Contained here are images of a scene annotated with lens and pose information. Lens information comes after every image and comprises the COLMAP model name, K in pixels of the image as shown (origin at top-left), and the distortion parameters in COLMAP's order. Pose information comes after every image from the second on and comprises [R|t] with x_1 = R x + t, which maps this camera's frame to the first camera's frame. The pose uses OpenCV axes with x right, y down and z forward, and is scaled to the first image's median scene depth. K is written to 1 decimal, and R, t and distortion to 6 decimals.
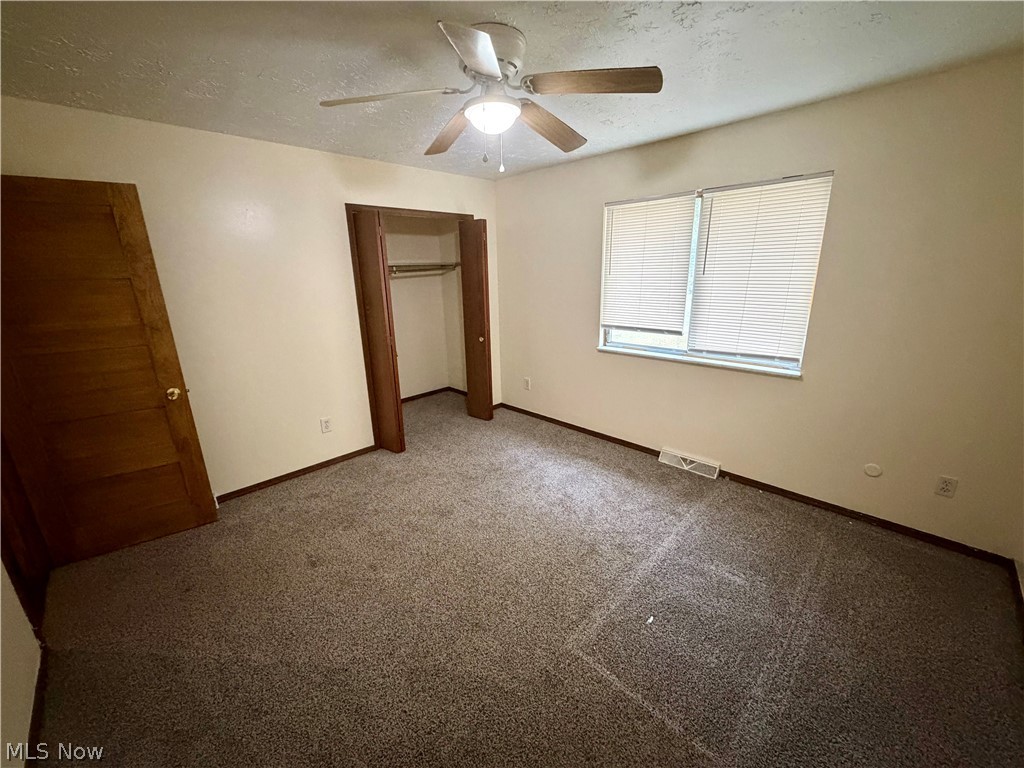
lens RADIAL K [[407.3, 0, 512.0], [0, 407.3, 384.0], [0, 0, 1]] dist [0.001014, -0.000030]
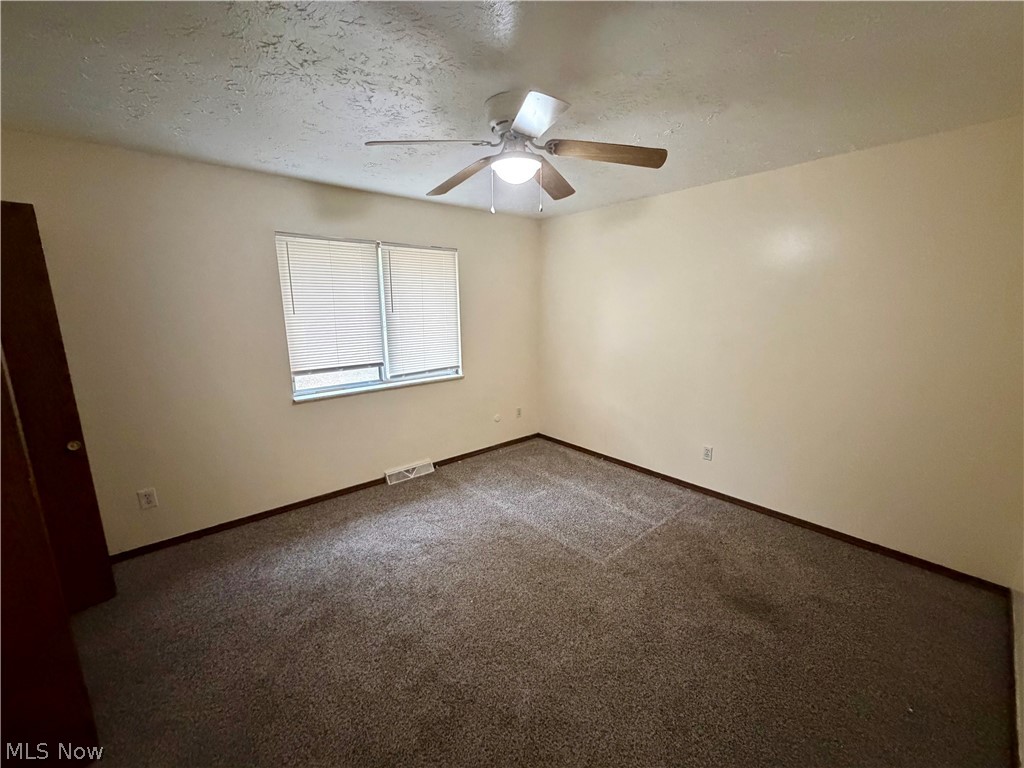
lens RADIAL K [[380.2, 0, 512.0], [0, 380.2, 384.0], [0, 0, 1]] dist [0.000415, -0.000024]
pose [[0.103116, -0.172876, 0.979531, -0.590632], [0.289965, 0.947231, 0.136650, -0.114499], [-0.951466, 0.269939, 0.147803, 0.532652]]
